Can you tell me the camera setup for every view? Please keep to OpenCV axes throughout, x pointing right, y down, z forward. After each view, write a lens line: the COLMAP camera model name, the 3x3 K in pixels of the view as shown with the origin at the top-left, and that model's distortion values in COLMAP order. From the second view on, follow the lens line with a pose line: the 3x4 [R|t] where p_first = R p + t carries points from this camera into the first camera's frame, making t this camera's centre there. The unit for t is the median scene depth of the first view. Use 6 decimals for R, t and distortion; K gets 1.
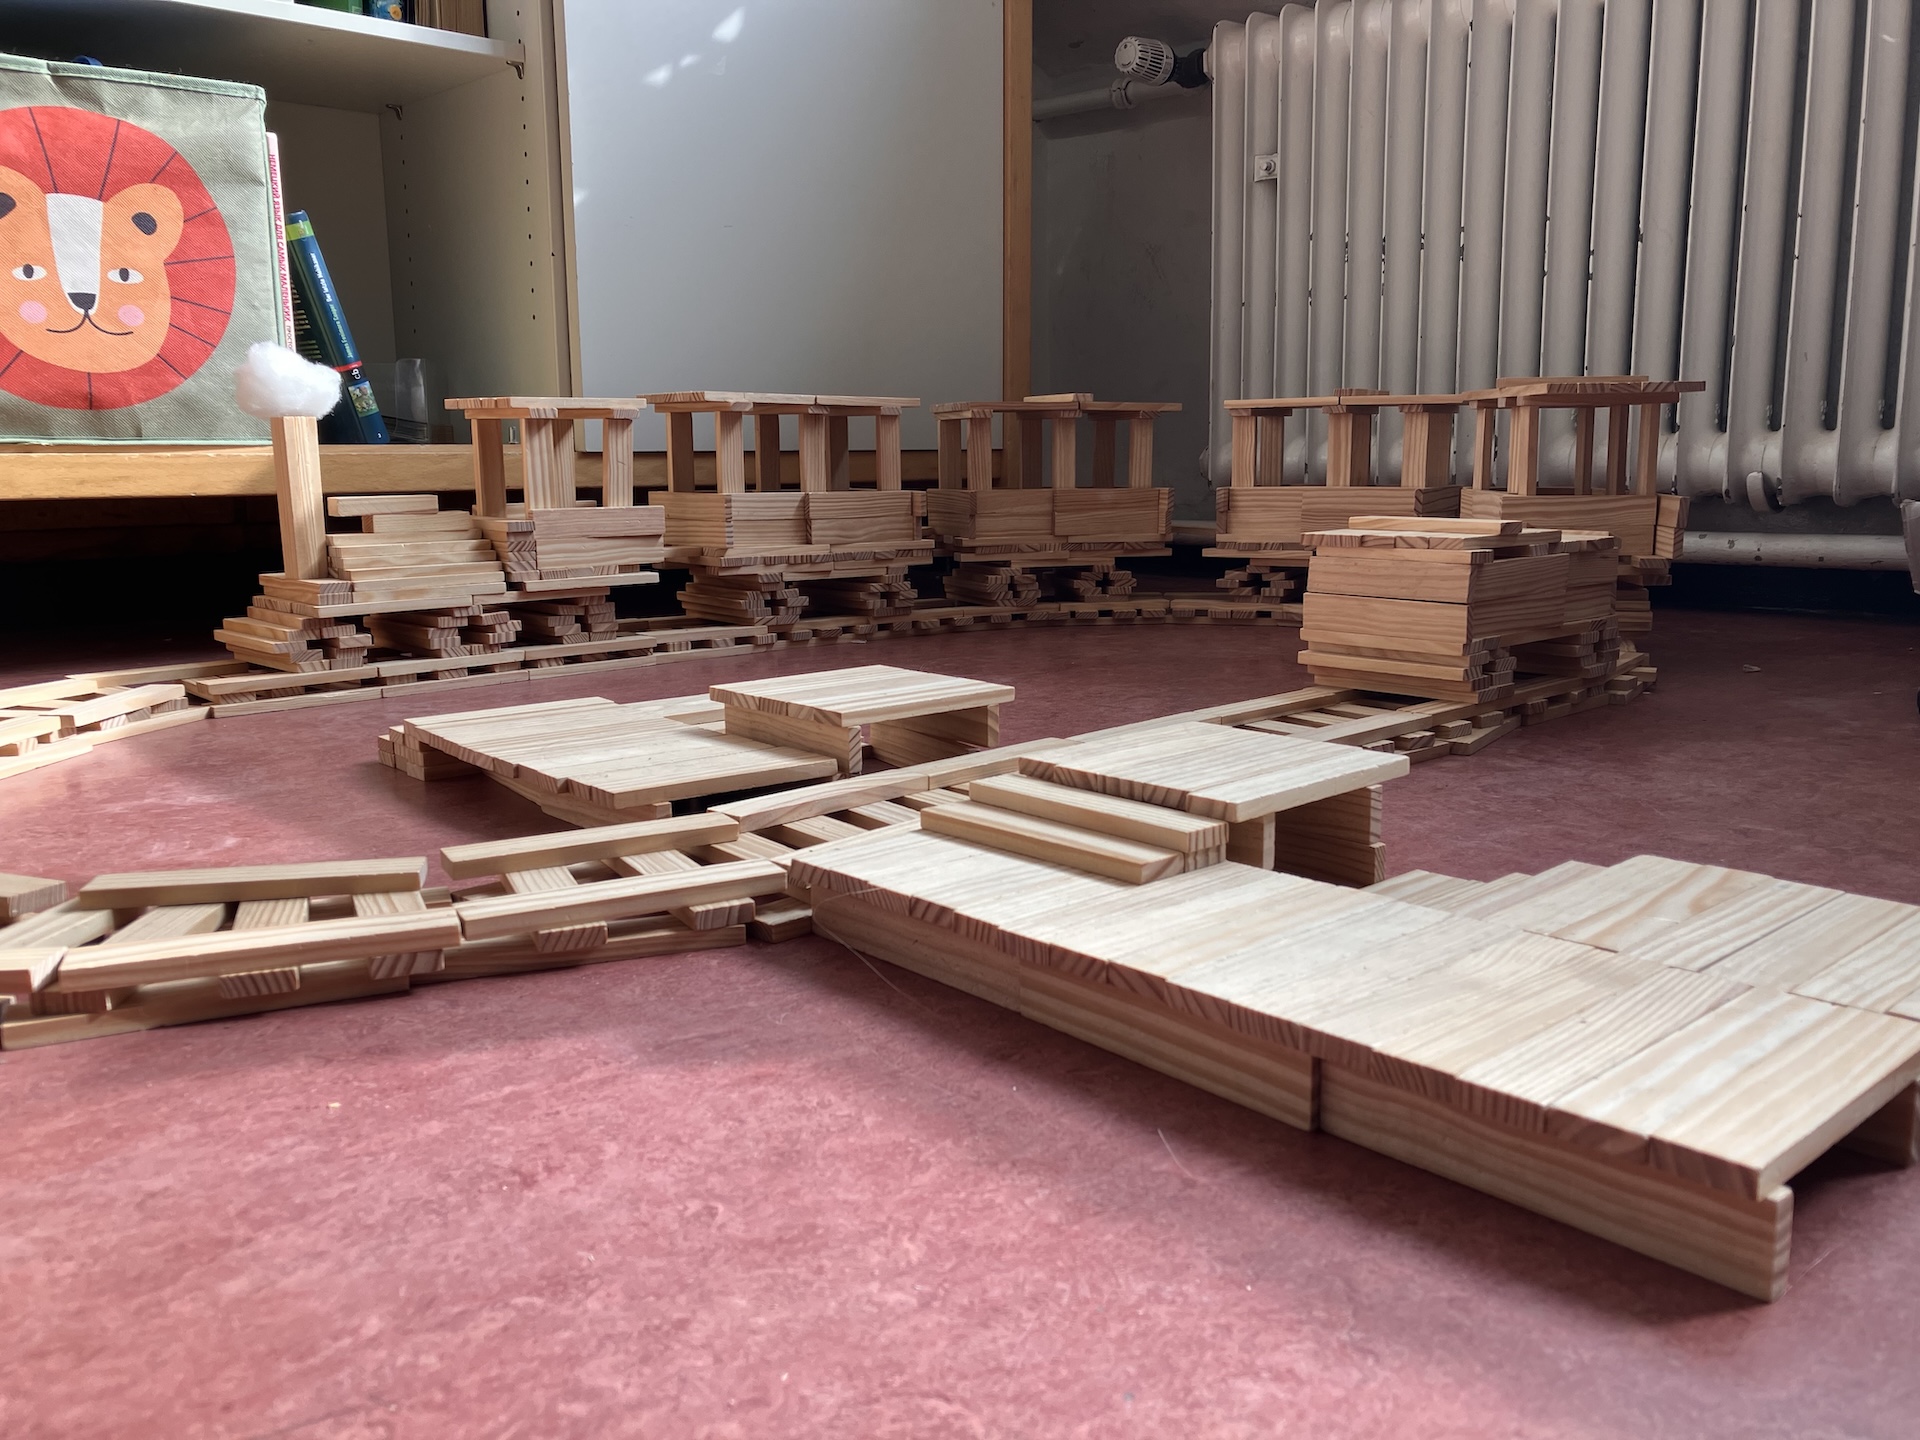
lens RADIAL K [[1619.4, 0, 960.0], [0, 1619.4, 720.0], [0, 0, 1]] dist [0.011109, 0.007918]
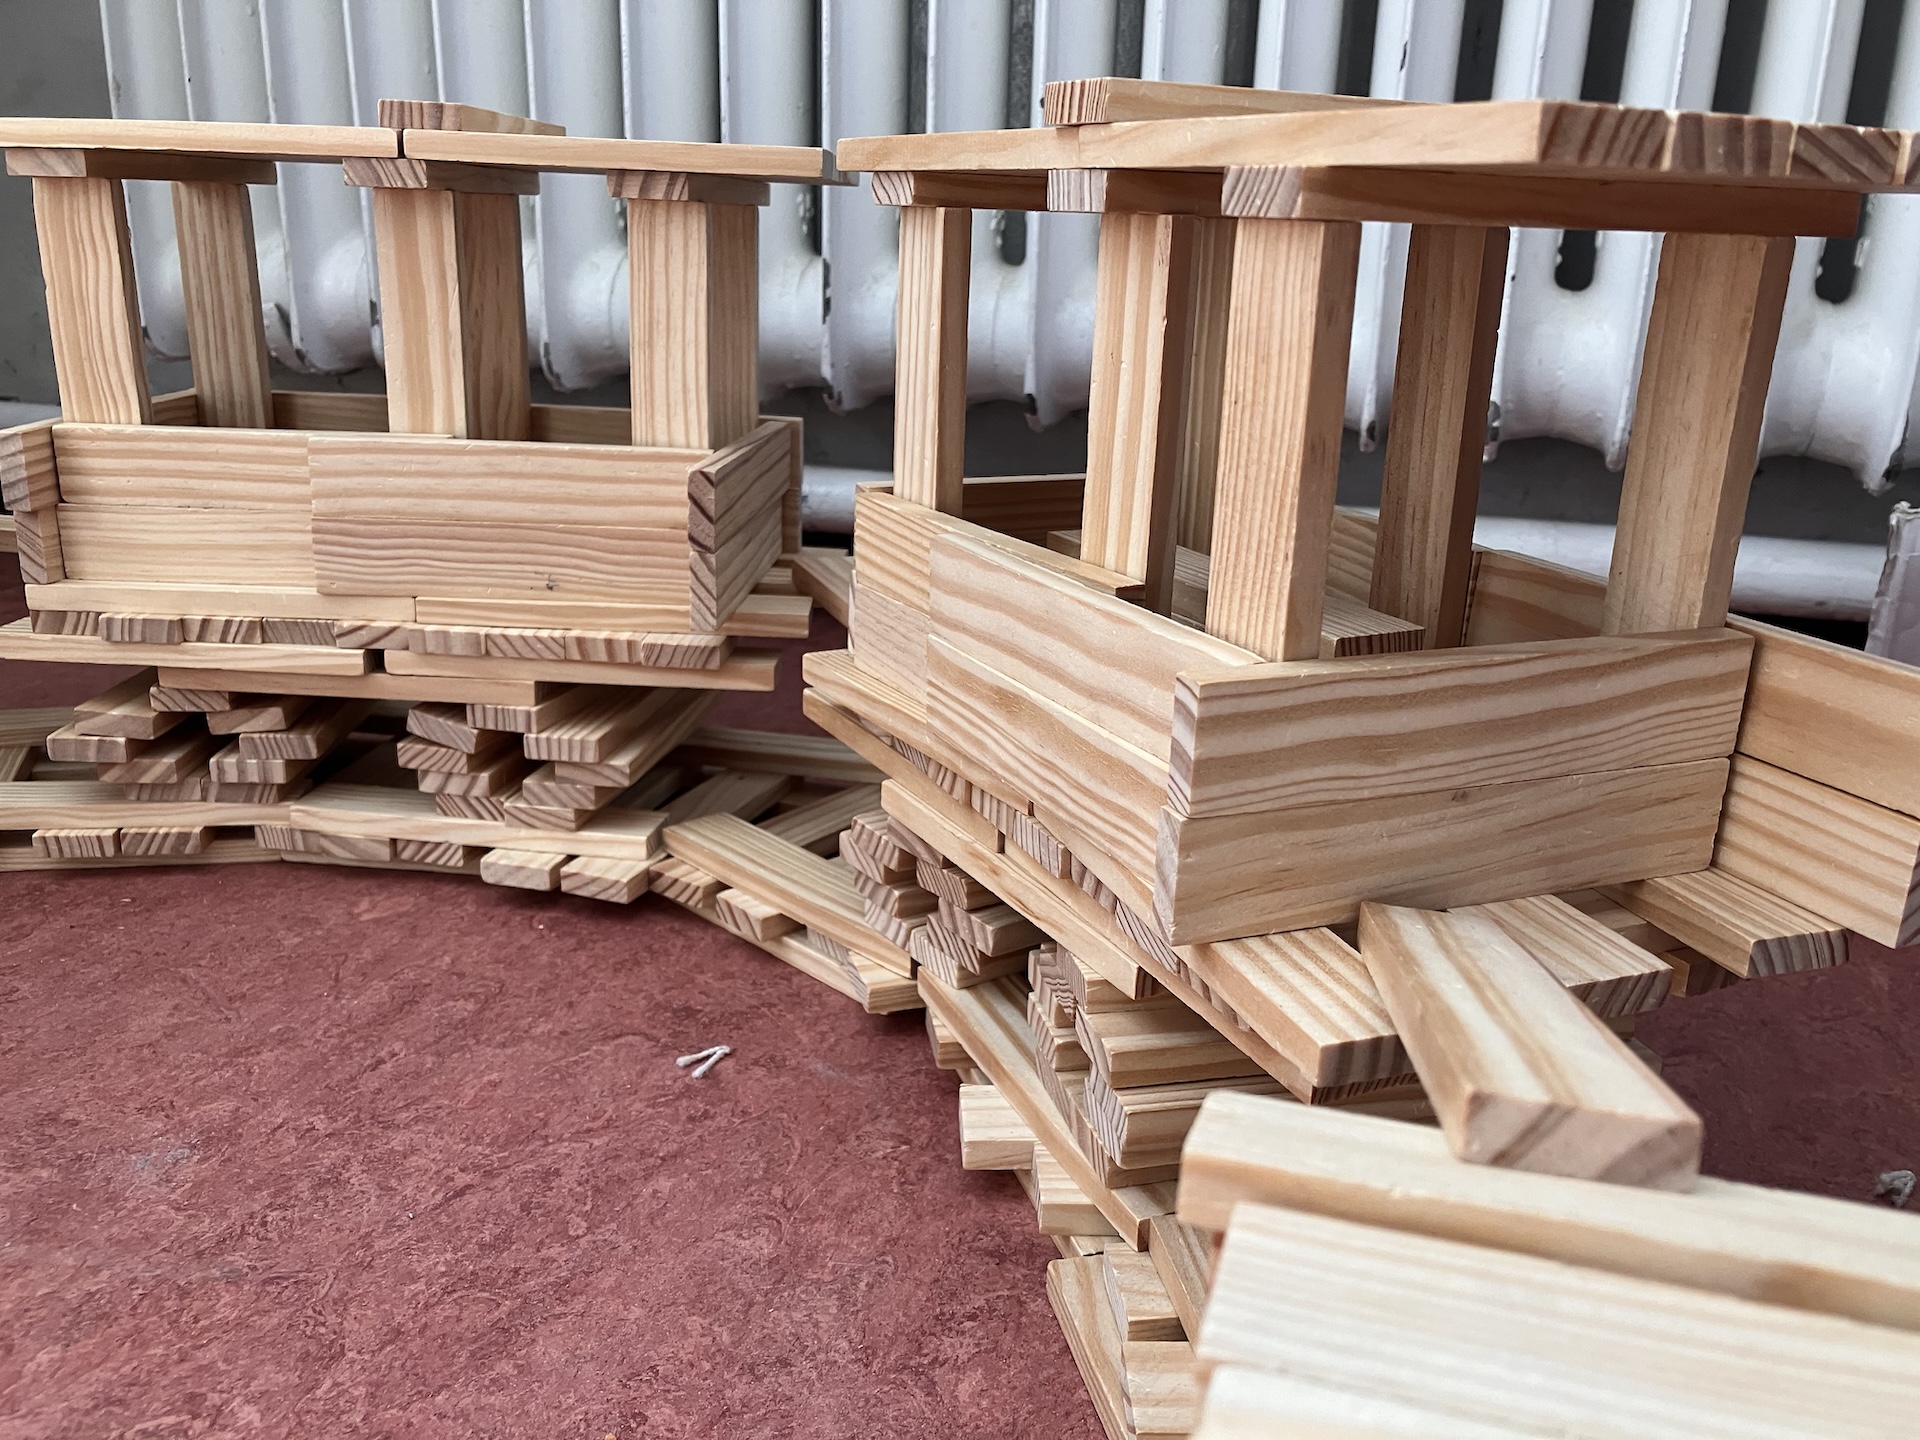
lens RADIAL K [[1619.4, 0, 960.0], [0, 1619.4, 720.0], [0, 0, 1]] dist [0.011109, 0.007918]
pose [[0.877117, -0.110215, 0.467461, 0.167498], [0.041986, 0.987183, 0.153970, -0.130513], [-0.478439, -0.115423, 0.870502, 0.660472]]
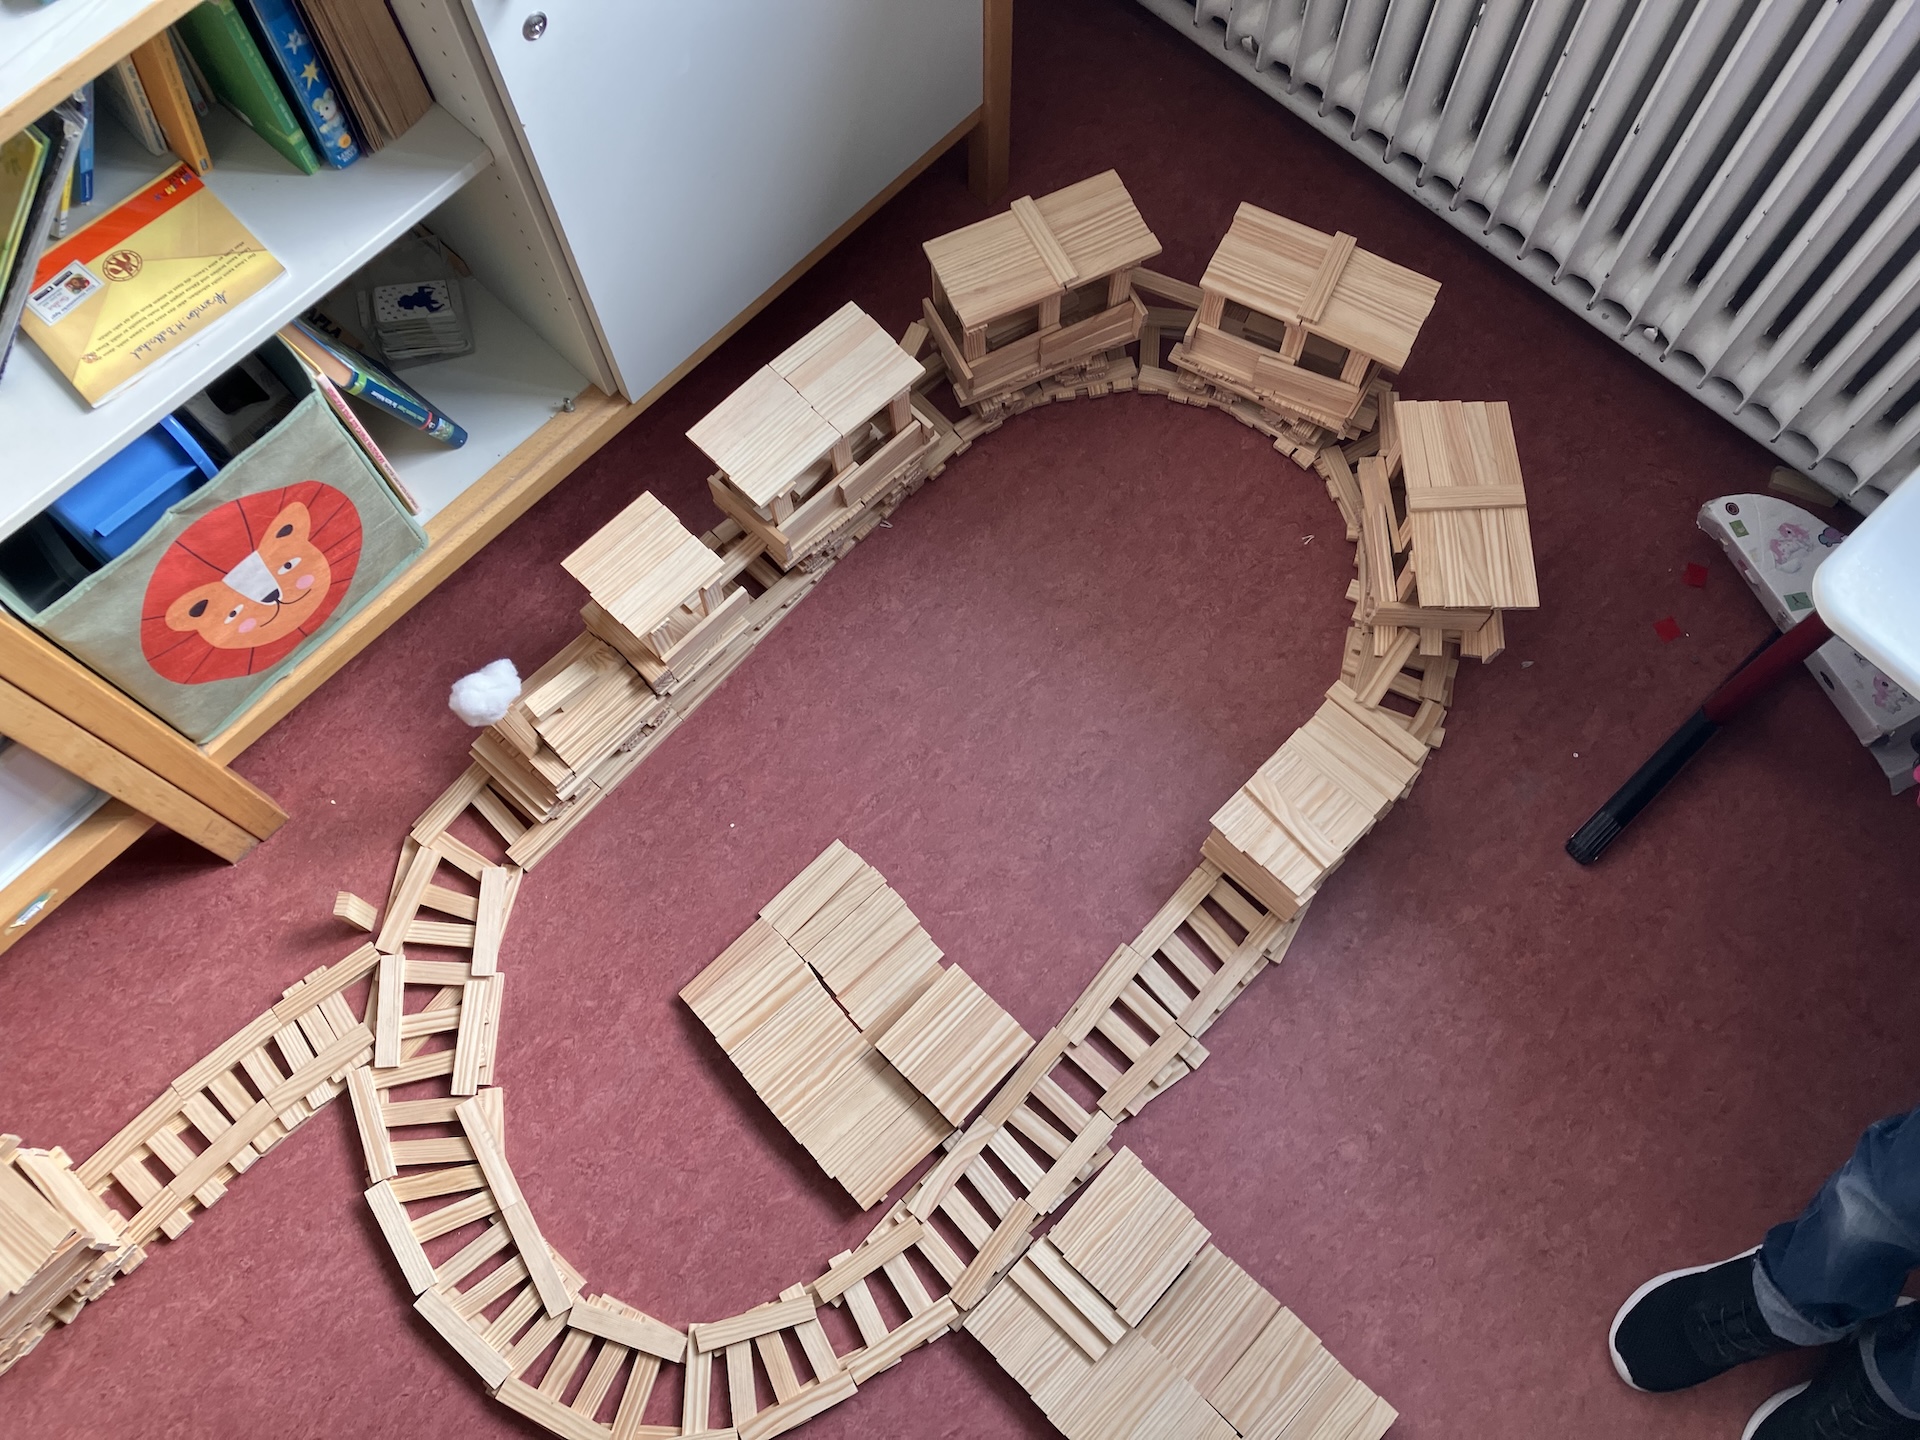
lens RADIAL K [[1619.4, 0, 960.0], [0, 1619.4, 720.0], [0, 0, 1]] dist [0.011109, 0.007918]
pose [[0.998232, -0.058934, 0.007773, -0.022005], [0.021958, 0.487086, 0.873078, -1.001234], [-0.055241, -0.871363, 0.487519, 0.225191]]
